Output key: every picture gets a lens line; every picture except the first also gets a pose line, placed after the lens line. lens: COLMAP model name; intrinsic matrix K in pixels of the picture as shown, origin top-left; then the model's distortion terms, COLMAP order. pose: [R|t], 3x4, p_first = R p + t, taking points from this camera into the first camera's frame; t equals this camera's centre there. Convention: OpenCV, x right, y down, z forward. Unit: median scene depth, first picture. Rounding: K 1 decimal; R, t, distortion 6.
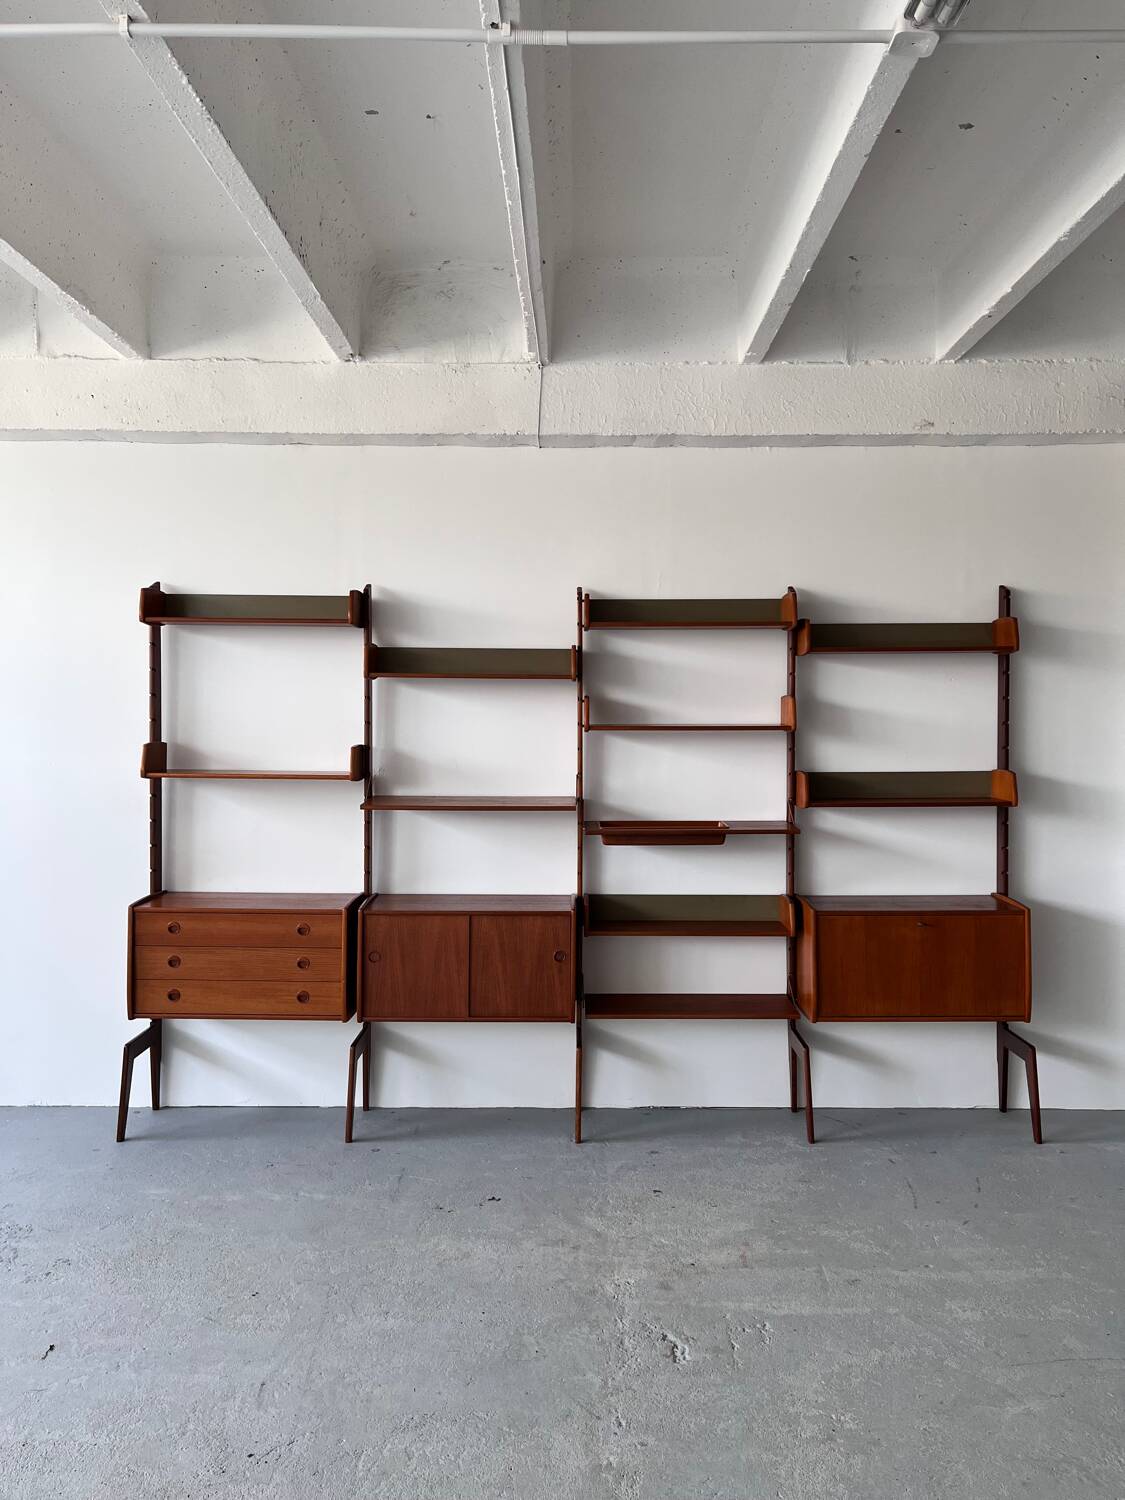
lens RADIAL K [[1140.4, 0, 575.7], [0, 1140.4, 741.9], [0, 0, 1]] dist [0.079263, -0.111590]
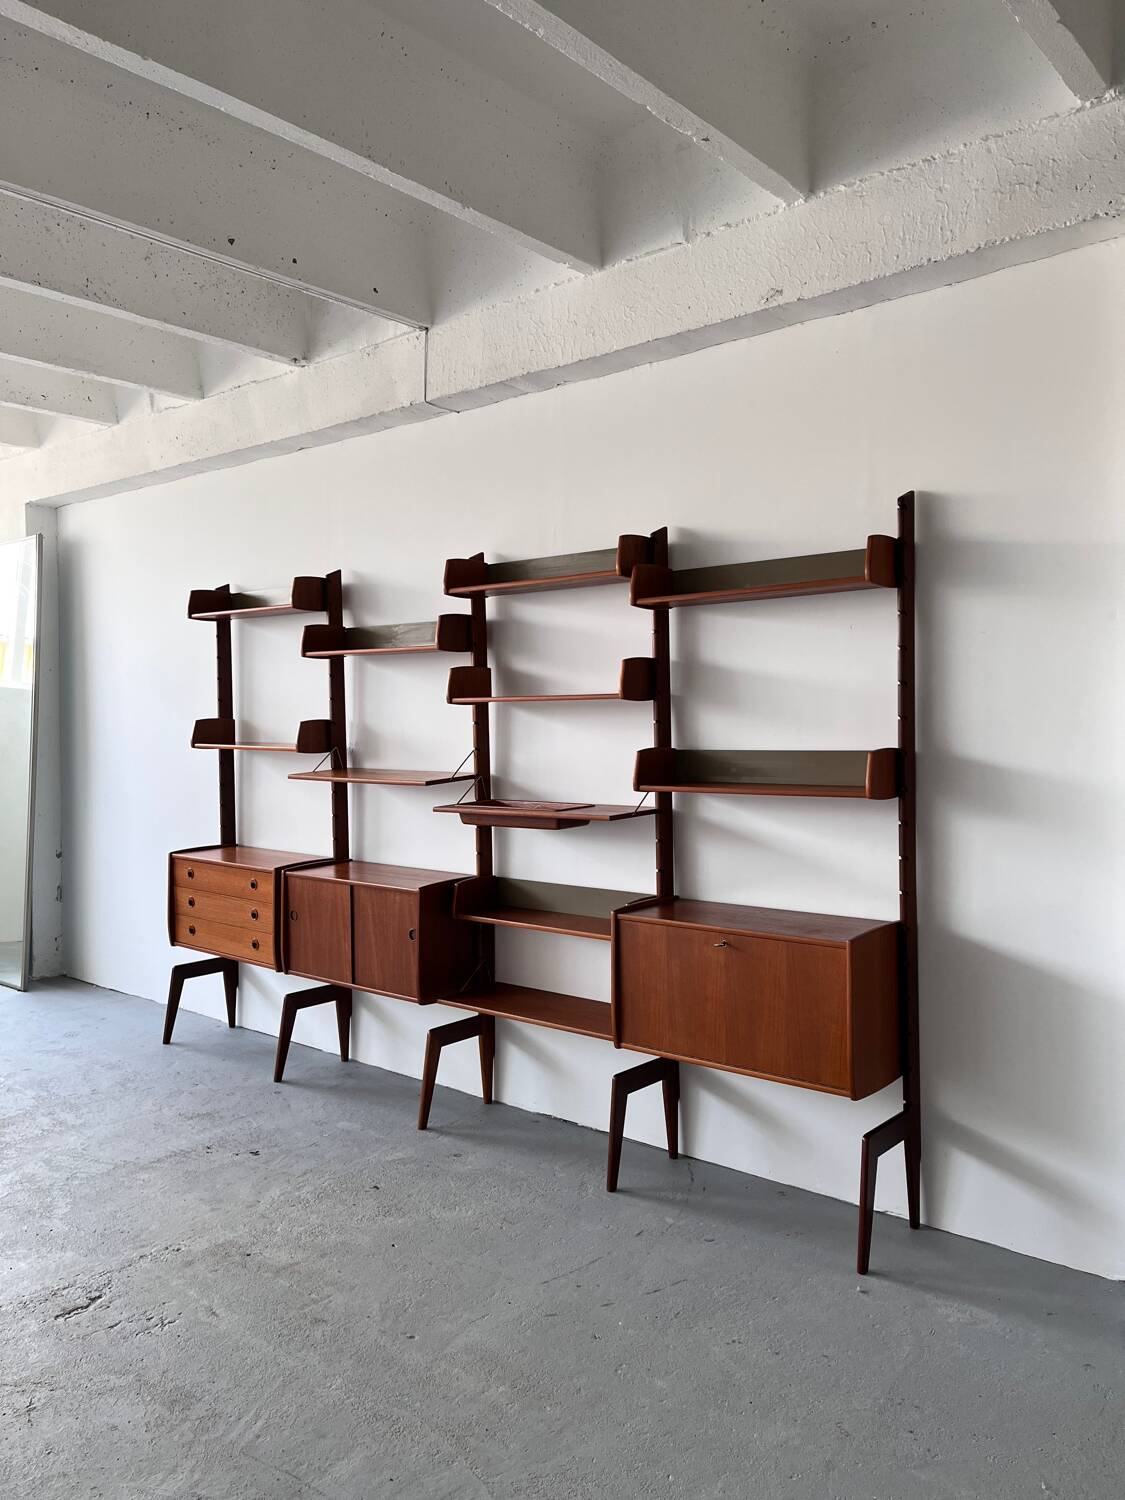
lens RADIAL K [[1143.7, 0, 566.4], [0, 1143.7, 738.8], [0, 0, 1]] dist [0.083939, -0.118578]
pose [[0.763187, 0.003739, -0.646166, 0.694383], [-0.000833, 0.999988, 0.004802, 0.015082], [0.646177, -0.003126, 0.763181, 0.326369]]
